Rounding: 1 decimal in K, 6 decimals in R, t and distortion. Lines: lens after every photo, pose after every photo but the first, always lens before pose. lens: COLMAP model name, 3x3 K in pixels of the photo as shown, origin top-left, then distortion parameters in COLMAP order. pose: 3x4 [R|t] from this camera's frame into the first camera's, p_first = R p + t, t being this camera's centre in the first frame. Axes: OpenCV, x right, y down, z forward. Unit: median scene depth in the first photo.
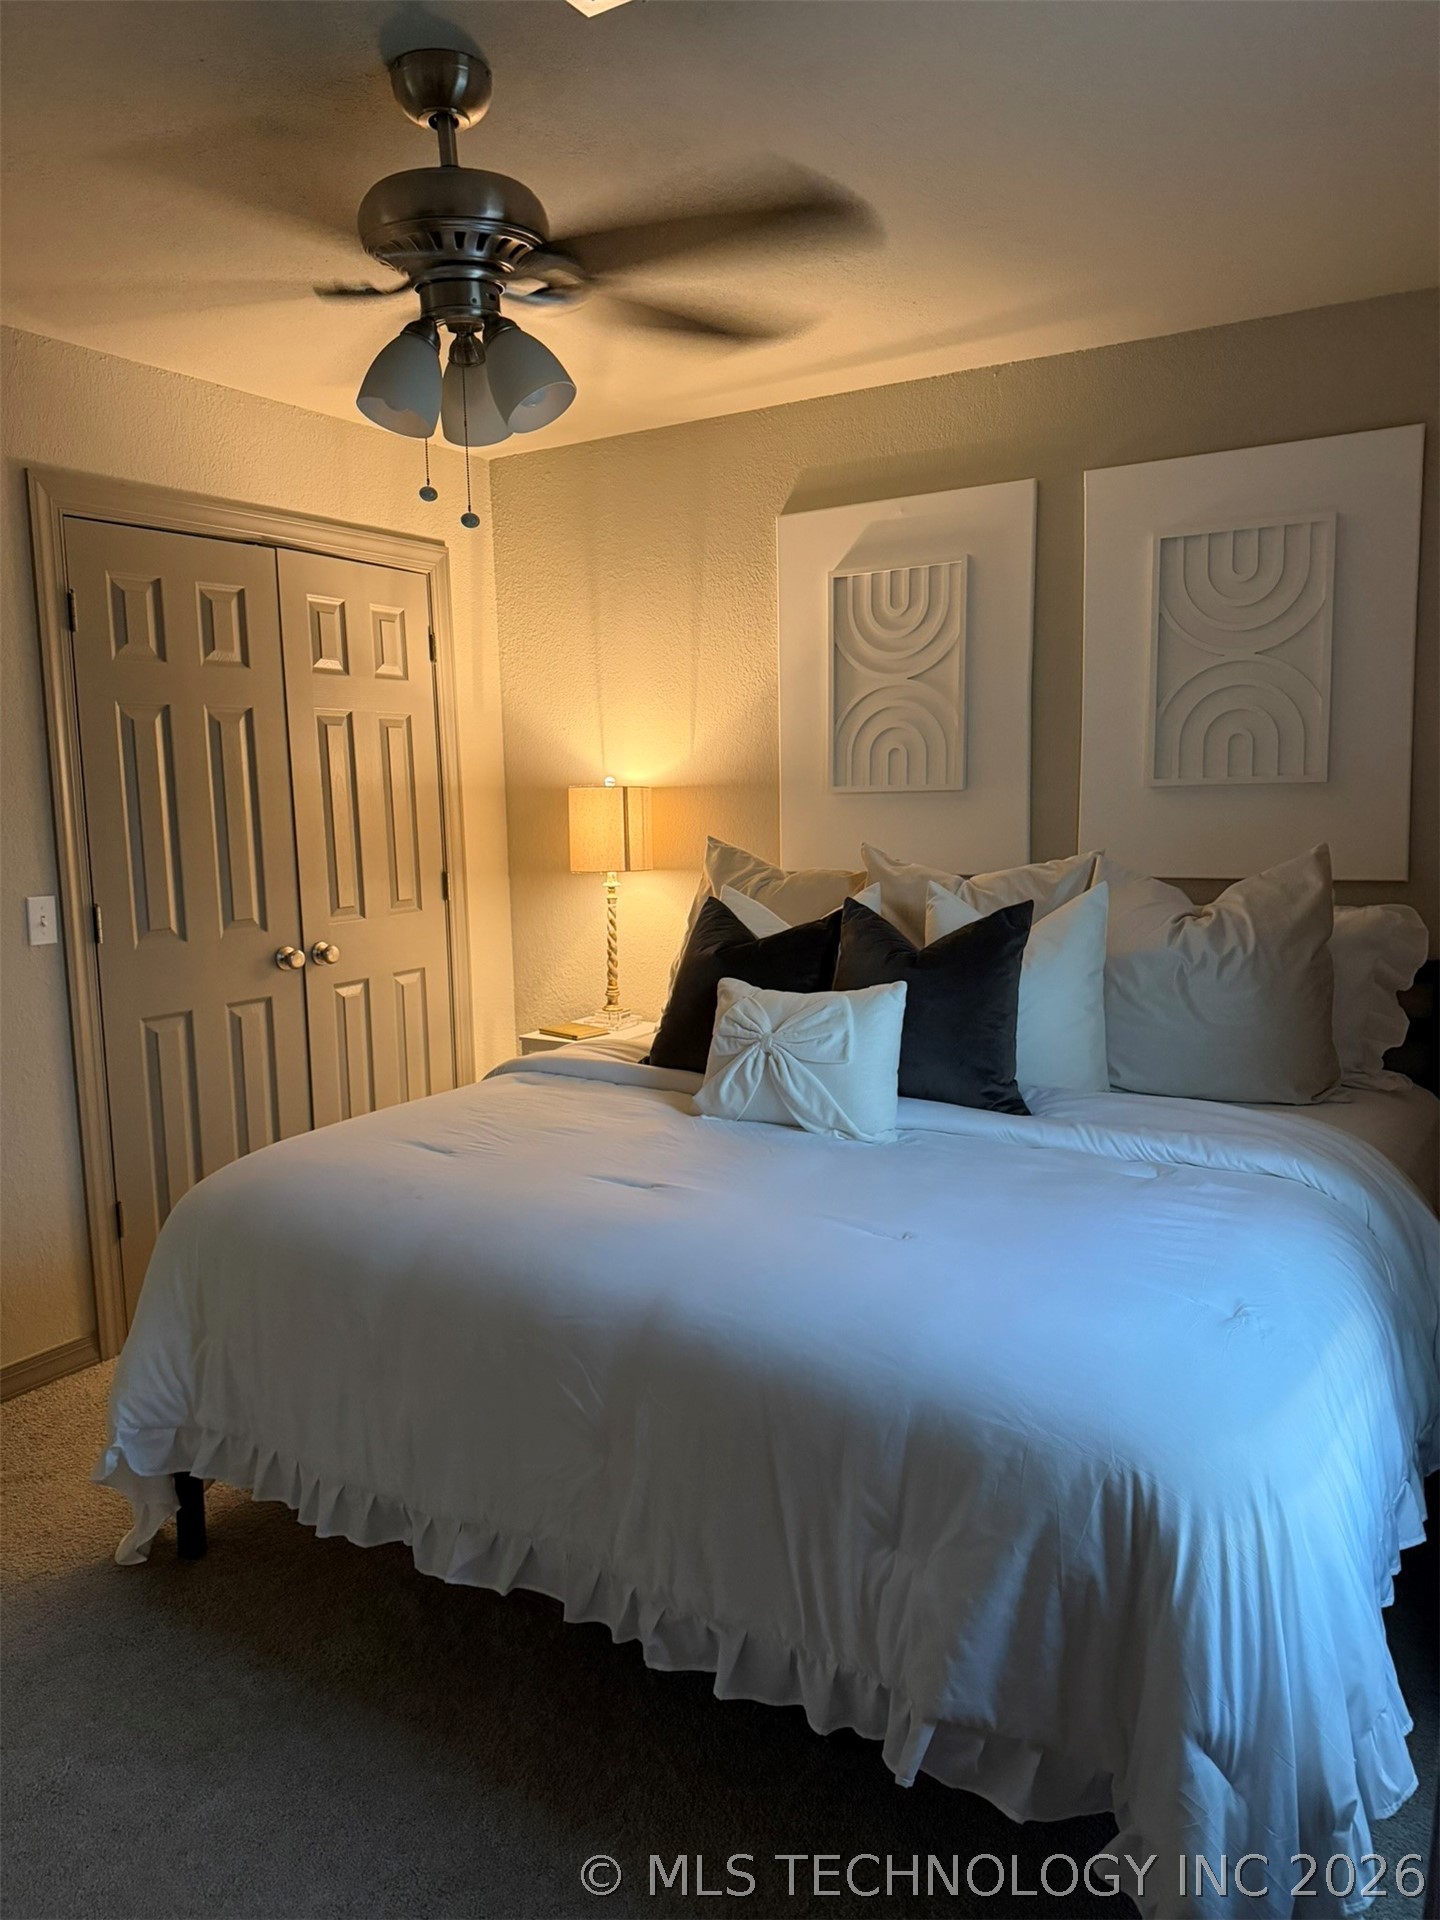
lens RADIAL K [[1343.8, 0, 724.0], [0, 1343.8, 964.2], [0, 0, 1]] dist [0.164403, -0.299118]
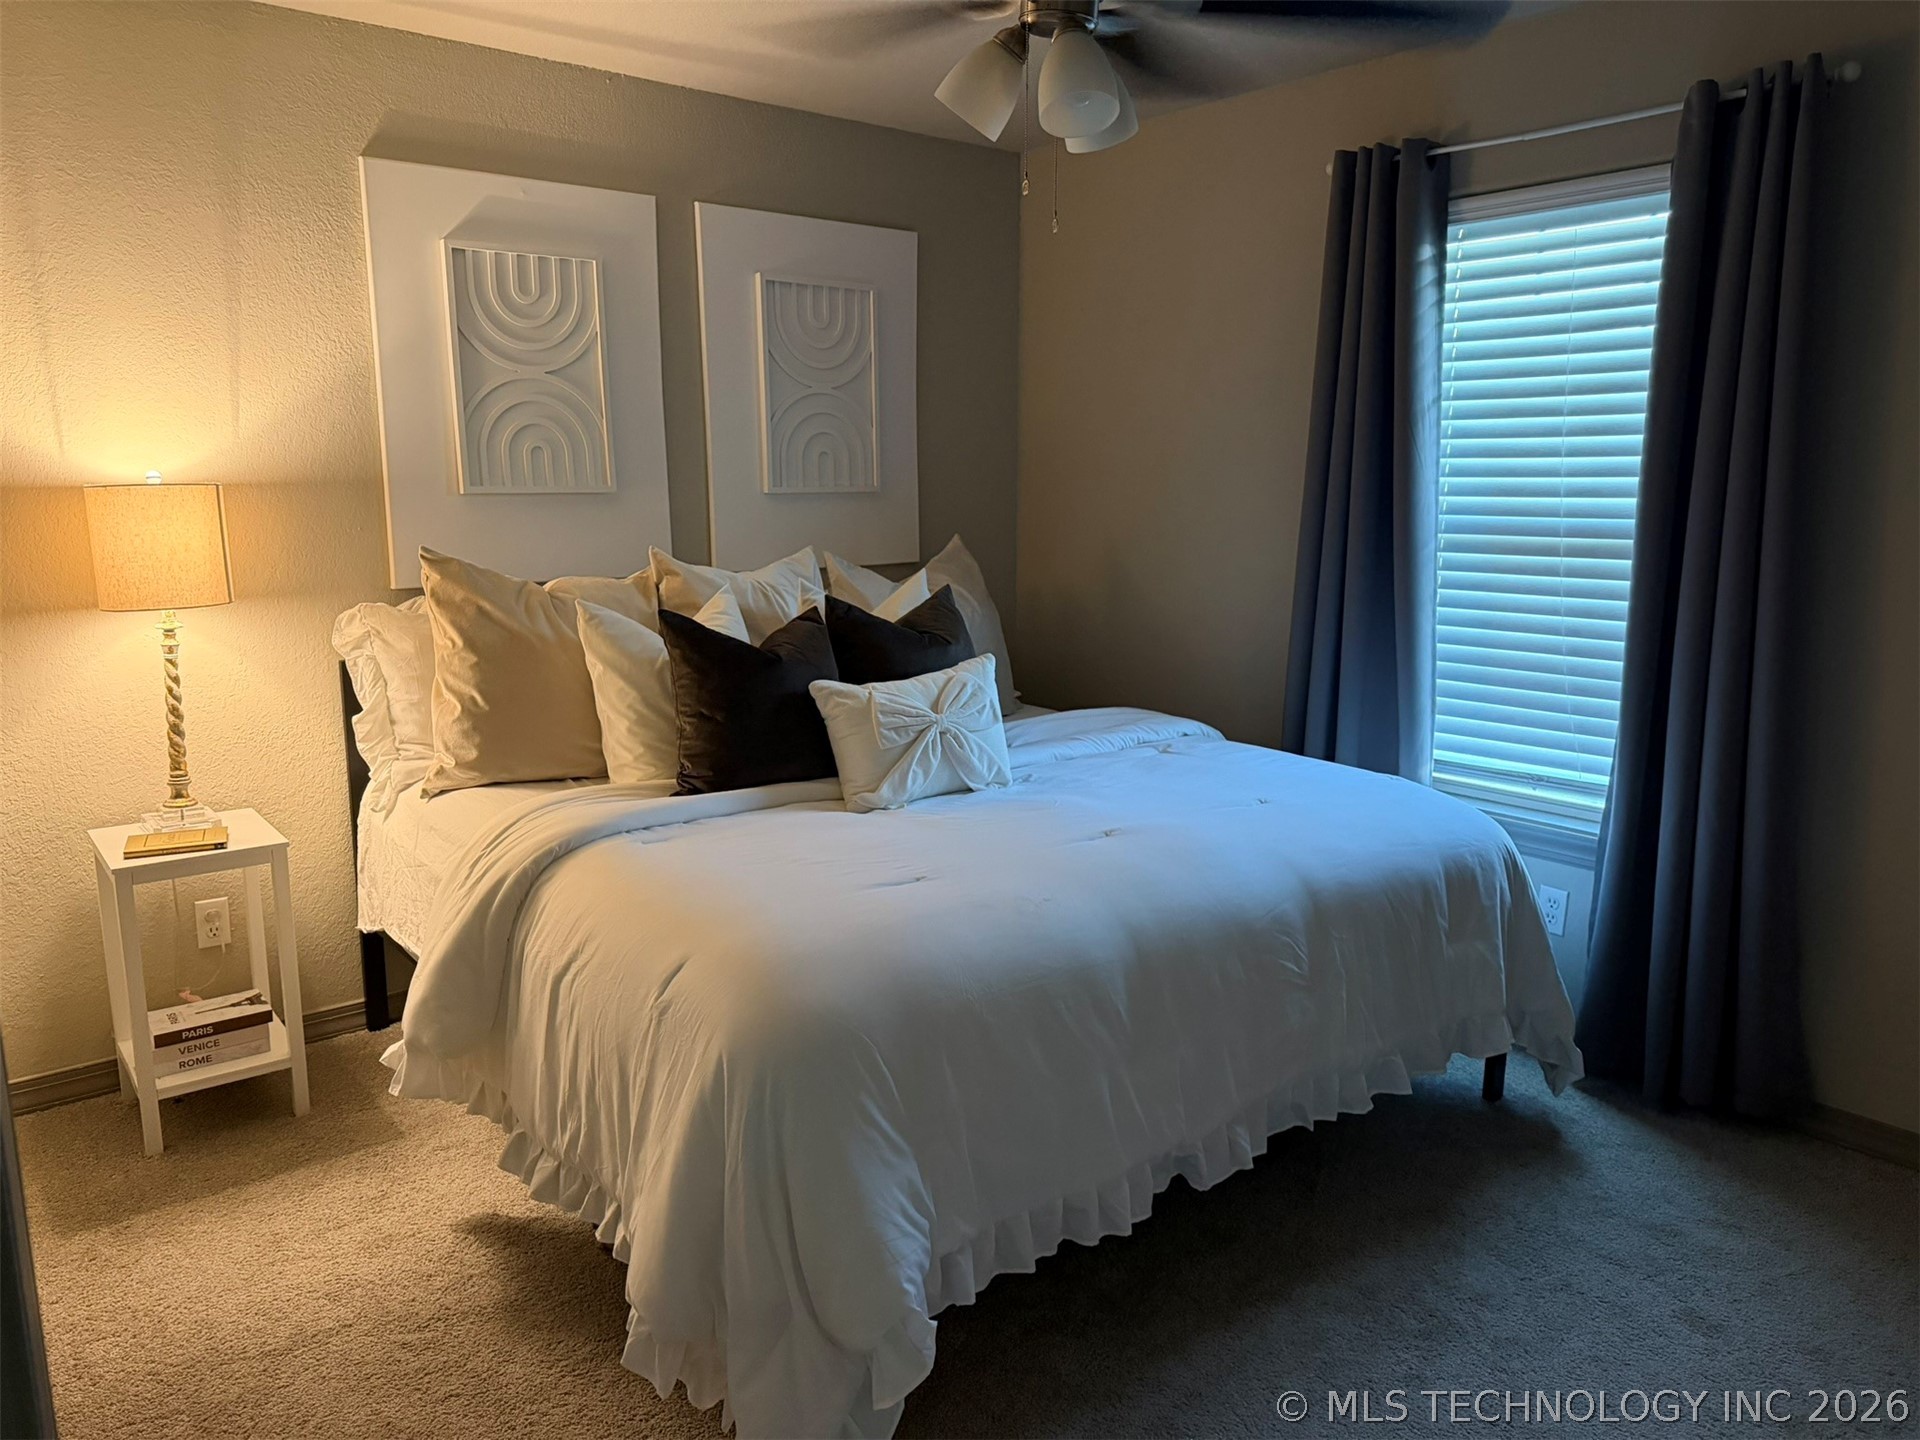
lens RADIAL K [[1343.8, 0, 956.9], [0, 1343.8, 716.9], [0, 0, 1]] dist [0.164403, -0.299118]
pose [[0.322923, -0.149895, 0.934480, -0.704480], [0.120531, 0.985852, 0.116484, -0.052216], [-0.938719, 0.075019, 0.336421, 0.434896]]
